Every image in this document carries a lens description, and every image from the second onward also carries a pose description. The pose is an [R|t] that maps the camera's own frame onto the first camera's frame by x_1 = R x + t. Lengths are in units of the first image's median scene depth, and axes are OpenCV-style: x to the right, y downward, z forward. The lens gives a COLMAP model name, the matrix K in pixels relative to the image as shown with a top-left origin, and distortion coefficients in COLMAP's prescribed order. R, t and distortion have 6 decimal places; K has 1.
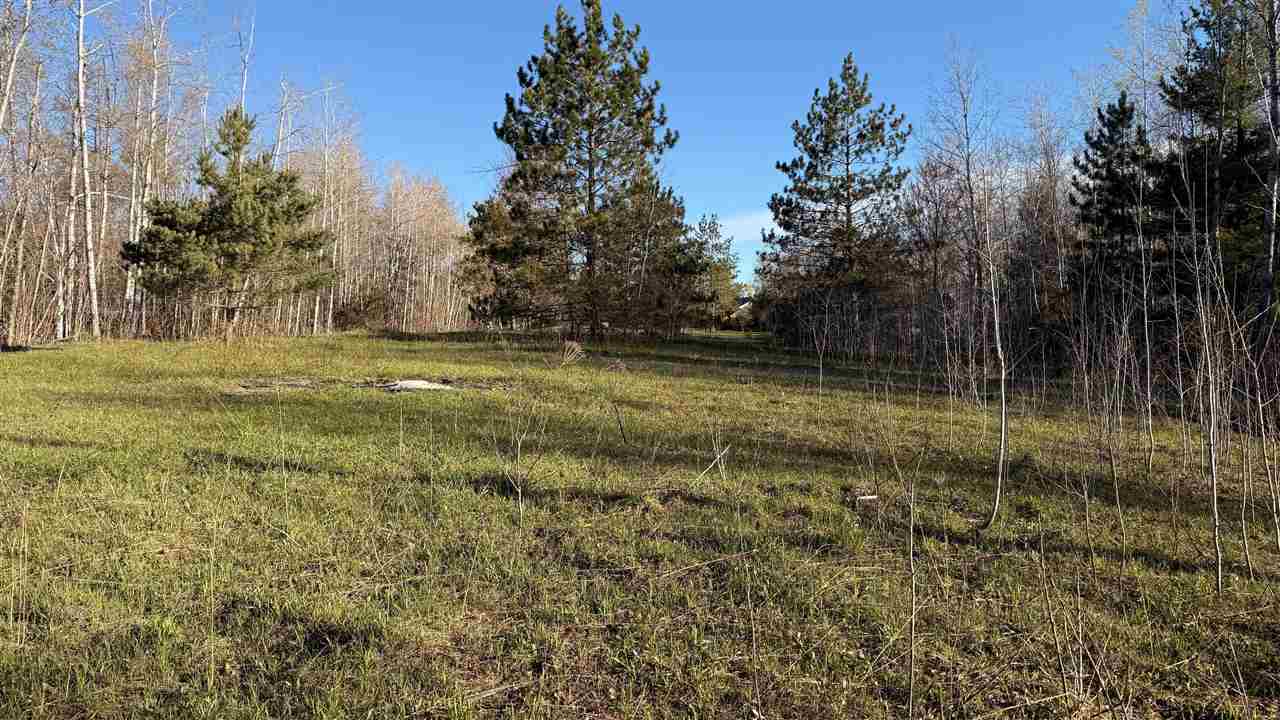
lens RADIAL K [[906.3, 0, 648.2], [0, 906.3, 372.2], [0, 0, 1]] dist [0.068716, -0.070504]
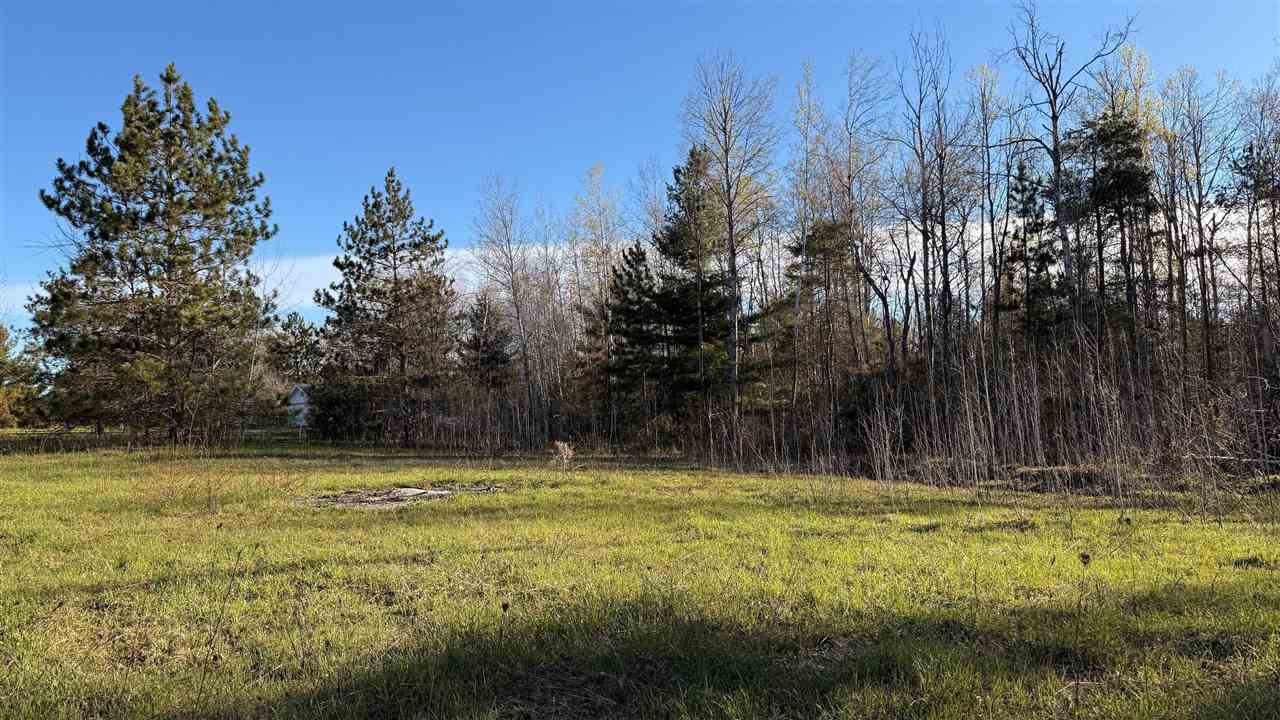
lens RADIAL K [[906.3, 0, 646.8], [0, 906.3, 370.7], [0, 0, 1]] dist [0.068716, -0.070504]
pose [[0.749368, 0.004960, 0.662136, -0.322307], [0.058761, 0.995529, -0.073959, -0.012861], [-0.659542, 0.094330, 0.745725, 0.016992]]
